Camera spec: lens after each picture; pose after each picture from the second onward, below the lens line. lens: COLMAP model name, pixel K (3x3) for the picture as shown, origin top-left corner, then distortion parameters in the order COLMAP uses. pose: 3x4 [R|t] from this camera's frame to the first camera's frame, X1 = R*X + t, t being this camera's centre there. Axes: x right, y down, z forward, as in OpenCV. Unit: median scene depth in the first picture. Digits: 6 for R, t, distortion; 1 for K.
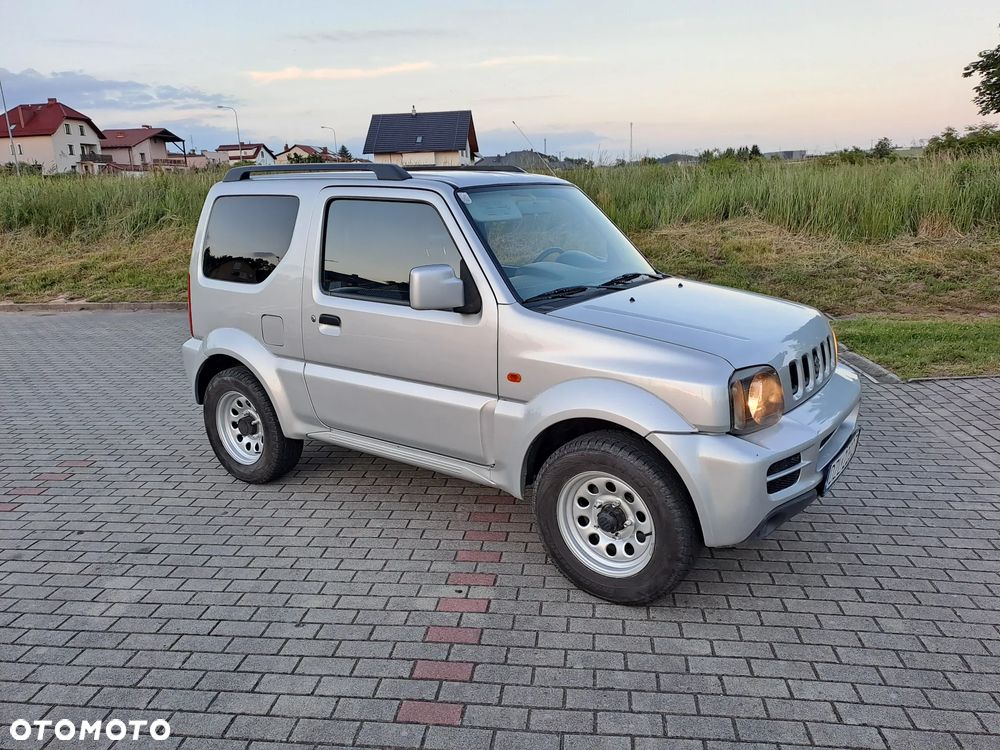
lens RADIAL K [[736.6, 0, 496.9], [0, 736.6, 371.3], [0, 0, 1]] dist [0.070980, -0.063351]
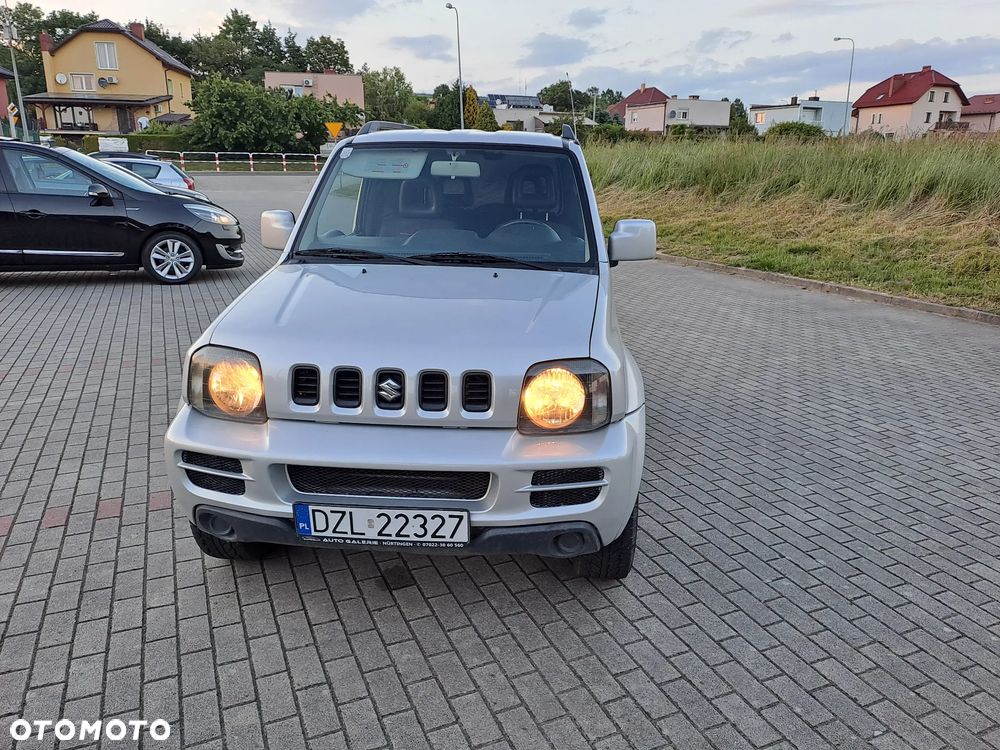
lens RADIAL K [[736.6, 0, 505.5], [0, 736.6, 368.8], [0, 0, 1]] dist [0.070980, -0.063351]
pose [[0.519245, 0.264015, -0.812822, 0.042890], [-0.235357, 0.958485, 0.160978, -0.006976], [0.821578, 0.107717, 0.559827, 0.026732]]
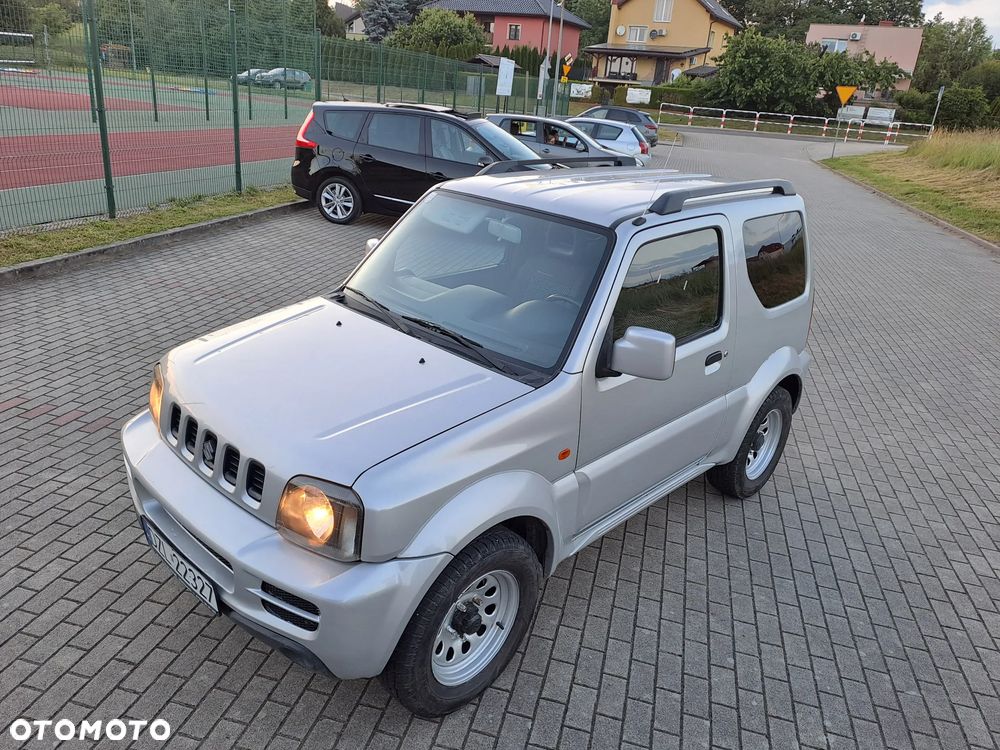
lens RADIAL K [[736.6, 0, 500.9], [0, 736.6, 379.3], [0, 0, 1]] dist [0.070980, -0.063351]
pose [[-0.125645, 0.382690, -0.915293, 0.043607], [-0.322063, 0.856902, 0.402486, -0.020103], [0.938344, 0.345352, 0.015585, 0.049782]]
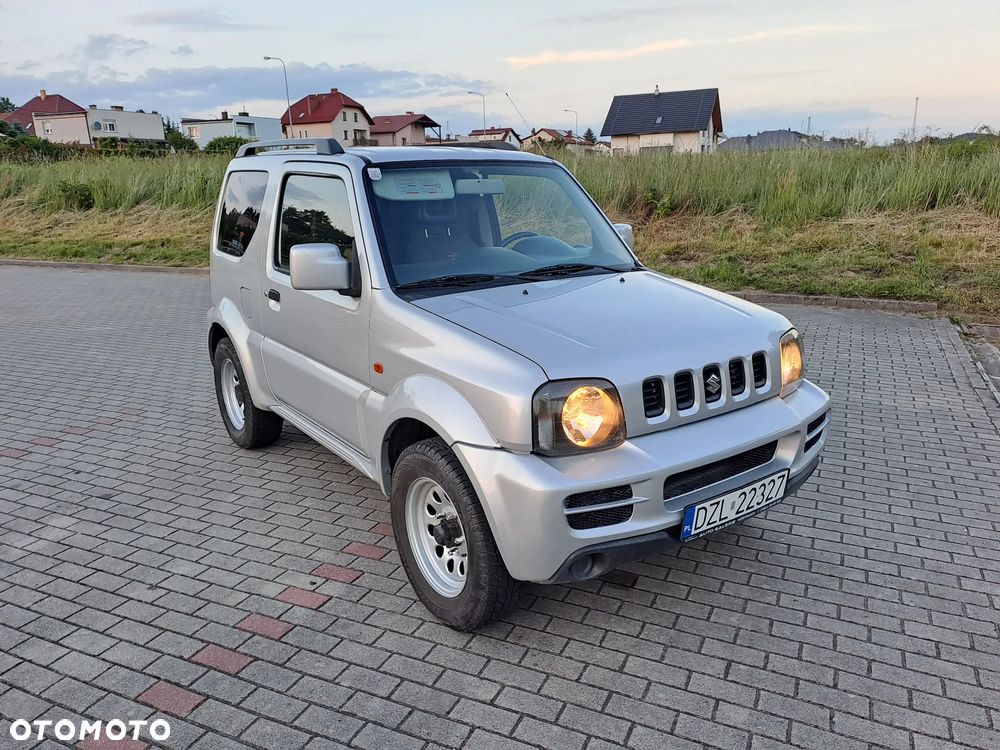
lens RADIAL K [[736.6, 0, 505.4], [0, 736.6, 379.0], [0, 0, 1]] dist [0.070980, -0.063351]
pose [[0.952282, 0.092139, -0.290981, 0.017625], [-0.083233, 0.995608, 0.042865, -0.001206], [0.293652, -0.016600, 0.955768, 0.005951]]
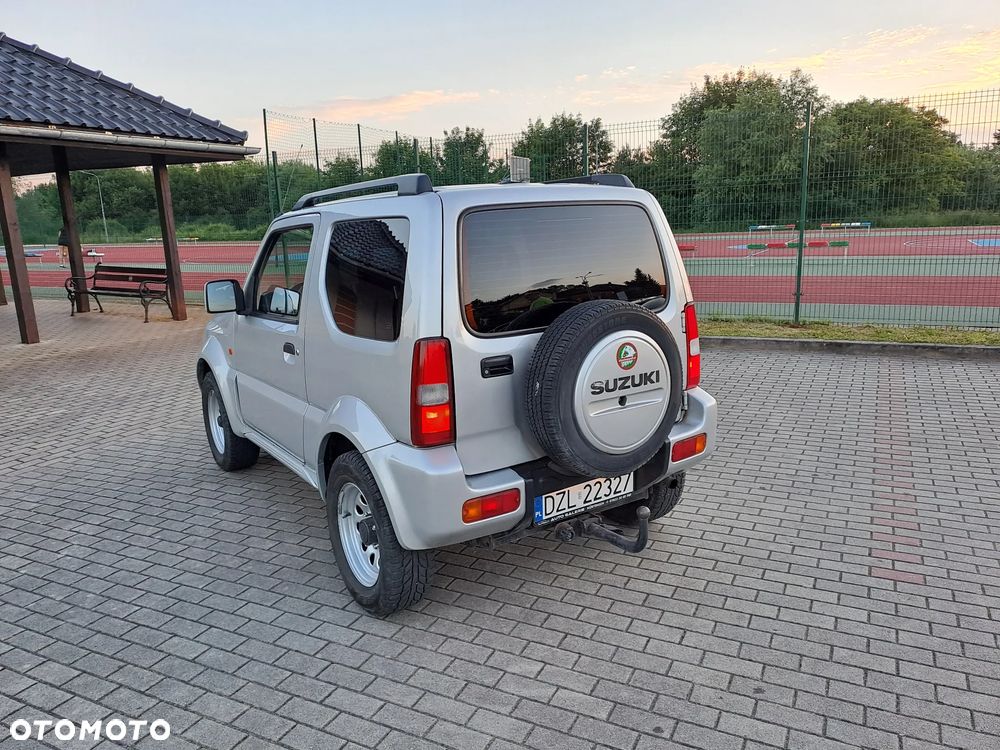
lens RADIAL K [[736.6, 0, 504.5], [0, 736.6, 373.8], [0, 0, 1]] dist [0.070980, -0.063351]
pose [[-0.938030, -0.004755, 0.346521, -0.028015], [0.146458, 0.900786, 0.408821, -0.022903], [-0.314085, 0.434237, -0.844268, 0.097634]]
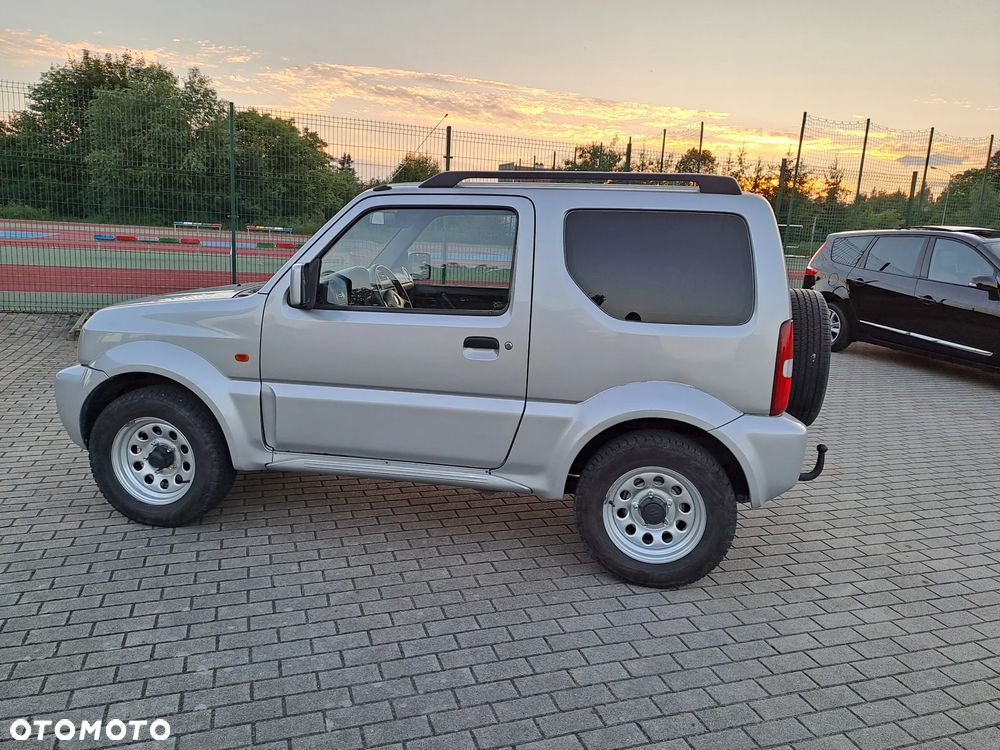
lens RADIAL K [[736.6, 0, 501.6], [0, 736.6, 366.3], [0, 0, 1]] dist [0.070980, -0.063351]
pose [[-0.899196, 0.068091, -0.432216, 0.017502], [-0.127730, 0.903940, 0.408139, -0.023158], [0.418488, 0.422204, -0.804122, 0.096249]]
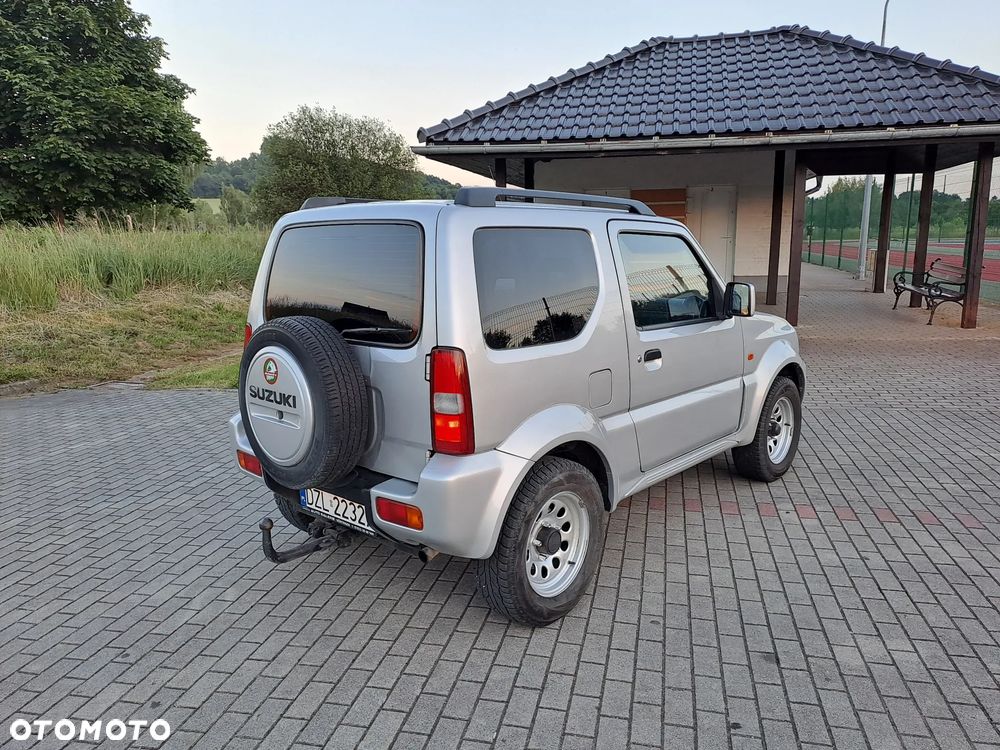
lens RADIAL K [[736.6, 0, 505.7], [0, 736.6, 378.9], [0, 0, 1]] dist [0.070980, -0.063351]
pose [[0.093566, -0.156518, 0.983233, -0.056239], [0.250436, 0.959512, 0.128910, -0.009942], [-0.963601, 0.234176, 0.128976, 0.050105]]
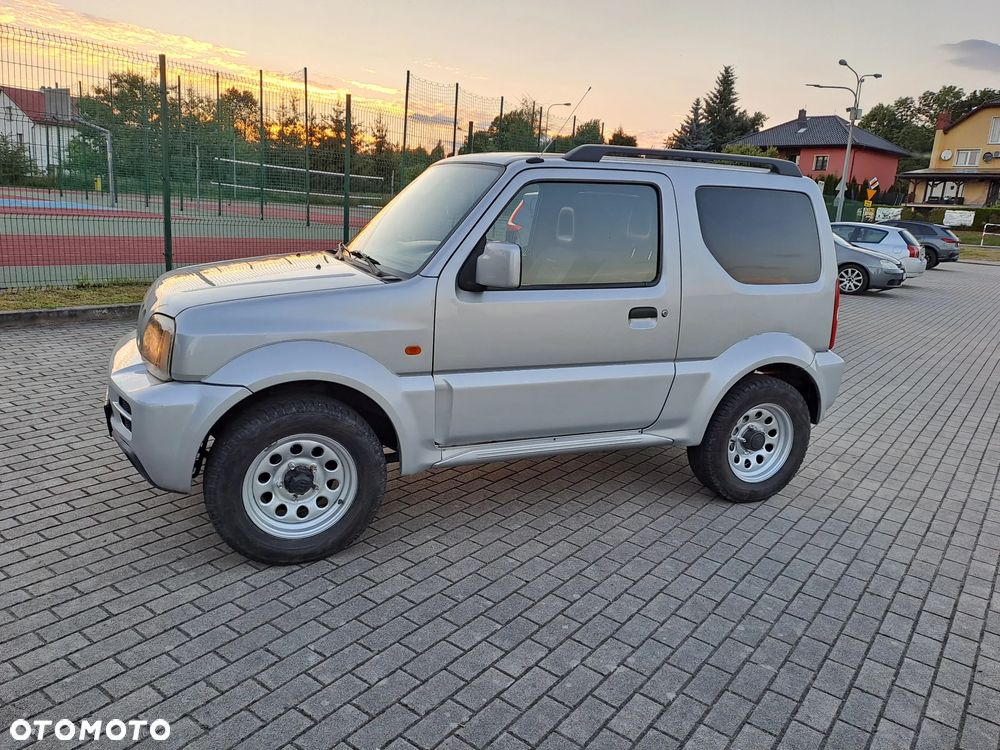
lens RADIAL K [[736.6, 0, 502.9], [0, 736.6, 369.4], [0, 0, 1]] dist [0.070980, -0.063351]
pose [[-0.497683, 0.189573, -0.846389, 0.042659], [-0.262385, 0.897196, 0.355238, -0.017761], [0.826720, 0.398875, -0.396777, 0.073954]]
